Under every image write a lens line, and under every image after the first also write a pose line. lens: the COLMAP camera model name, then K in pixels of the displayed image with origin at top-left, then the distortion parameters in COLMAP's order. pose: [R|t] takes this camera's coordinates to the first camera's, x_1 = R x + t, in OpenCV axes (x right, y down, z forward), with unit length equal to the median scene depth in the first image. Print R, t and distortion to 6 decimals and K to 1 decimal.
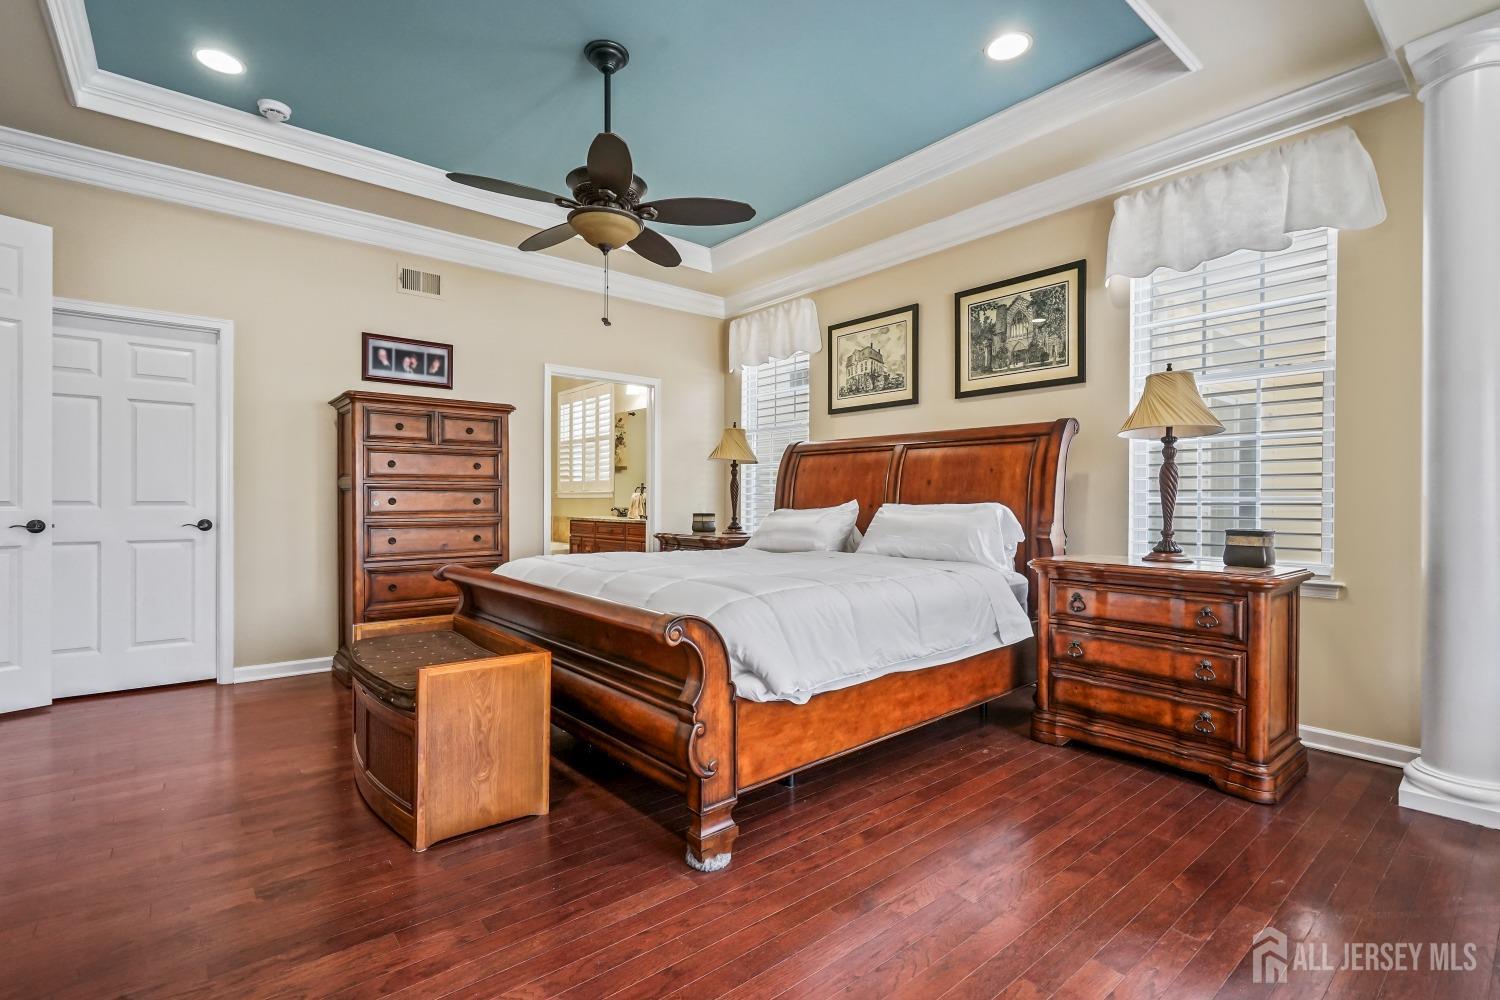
lens RADIAL K [[679.1, 0, 761.8], [0, 679.1, 494.7], [0, 0, 1]] dist [-0.003263, 0.000828]
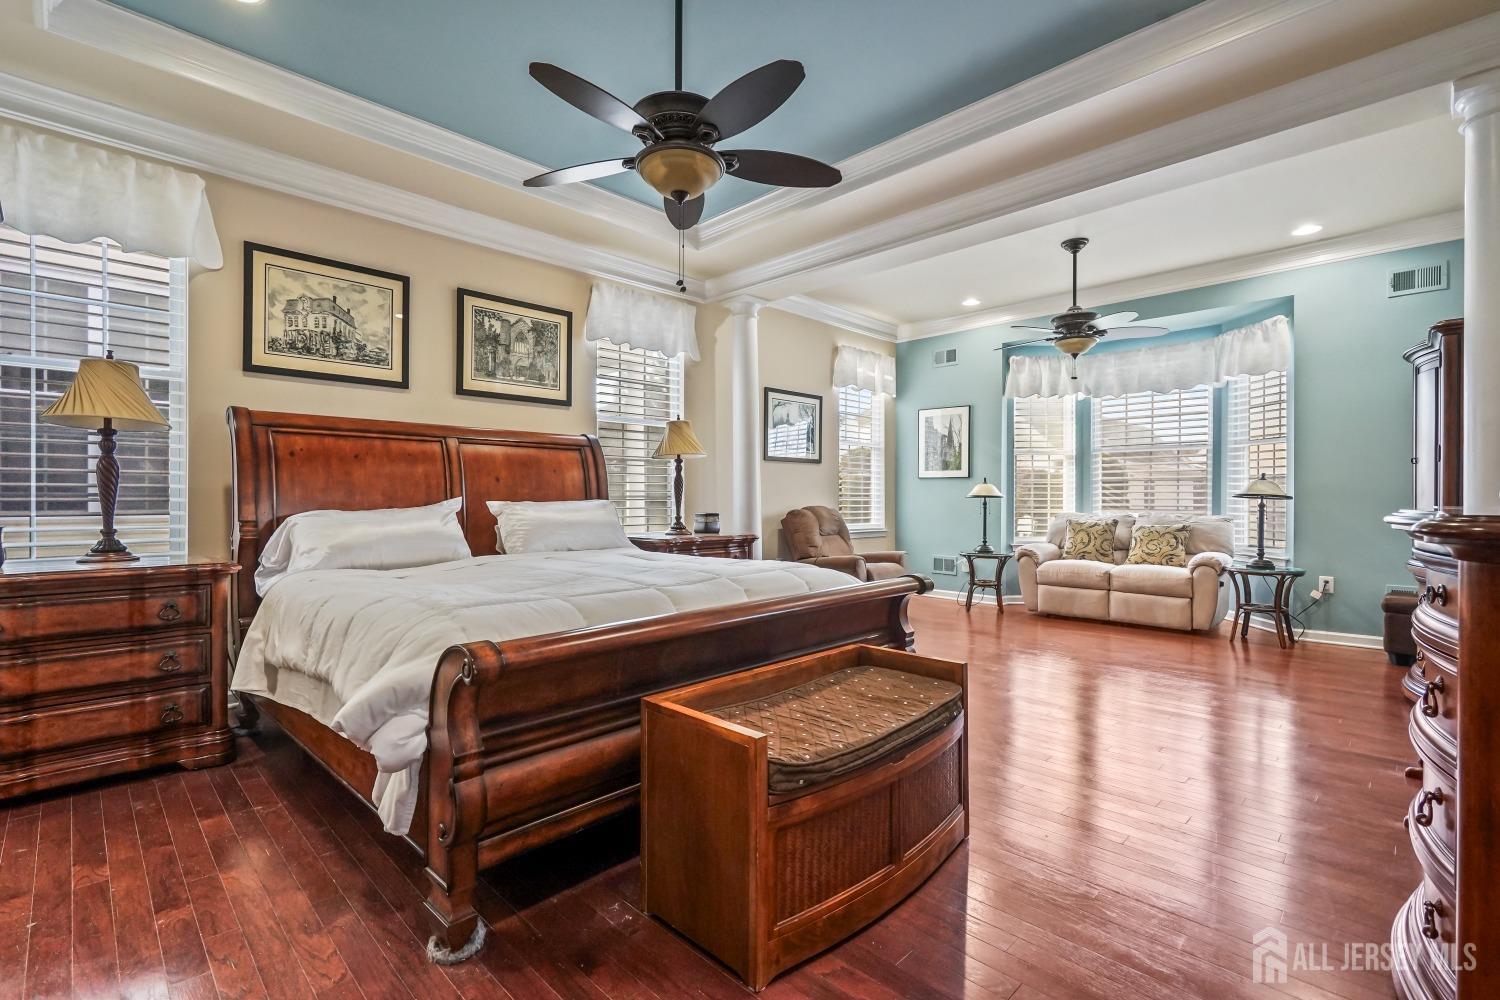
lens RADIAL K [[679.1, 0, 747.3], [0, 679.1, 494.7], [0, 0, 1]] dist [-0.003263, 0.000828]
pose [[-0.070983, -0.005286, 0.997464, -0.738263], [-0.016904, 0.999849, 0.004095, -0.005667], [-0.997334, -0.016570, -0.071061, 0.647433]]
